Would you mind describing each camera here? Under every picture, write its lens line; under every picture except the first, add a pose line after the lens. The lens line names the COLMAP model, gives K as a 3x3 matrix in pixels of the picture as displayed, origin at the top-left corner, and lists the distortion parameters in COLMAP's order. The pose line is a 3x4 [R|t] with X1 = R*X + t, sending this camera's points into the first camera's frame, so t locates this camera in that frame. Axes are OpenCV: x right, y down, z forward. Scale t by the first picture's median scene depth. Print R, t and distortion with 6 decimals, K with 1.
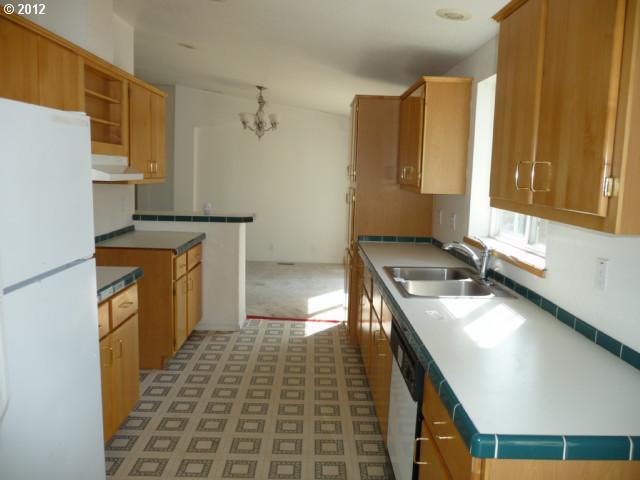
lens RADIAL K [[523.9, 0, 320.0], [0, 523.9, 240.0], [0, 0, 1]] dist [-0.000724, -0.001612]
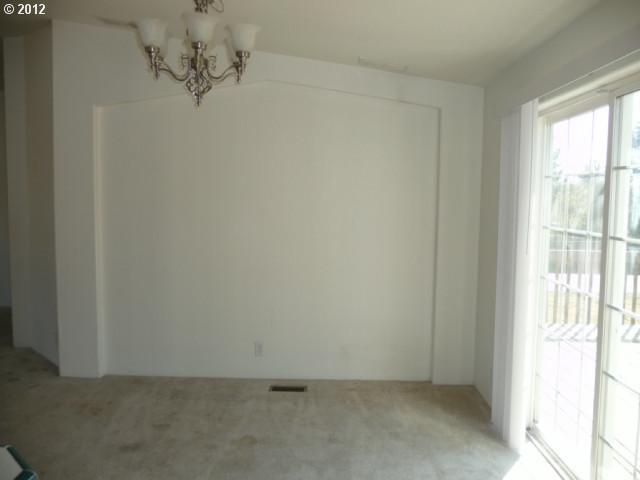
lens RADIAL K [[523.9, 0, 320.0], [0, 523.9, 240.0], [0, 0, 1]] dist [-0.000724, -0.001612]
pose [[0.999003, -0.014292, -0.042299, -0.017885], [0.011943, 0.998400, -0.055276, -0.077958], [0.043021, 0.054715, 0.997575, 0.651564]]
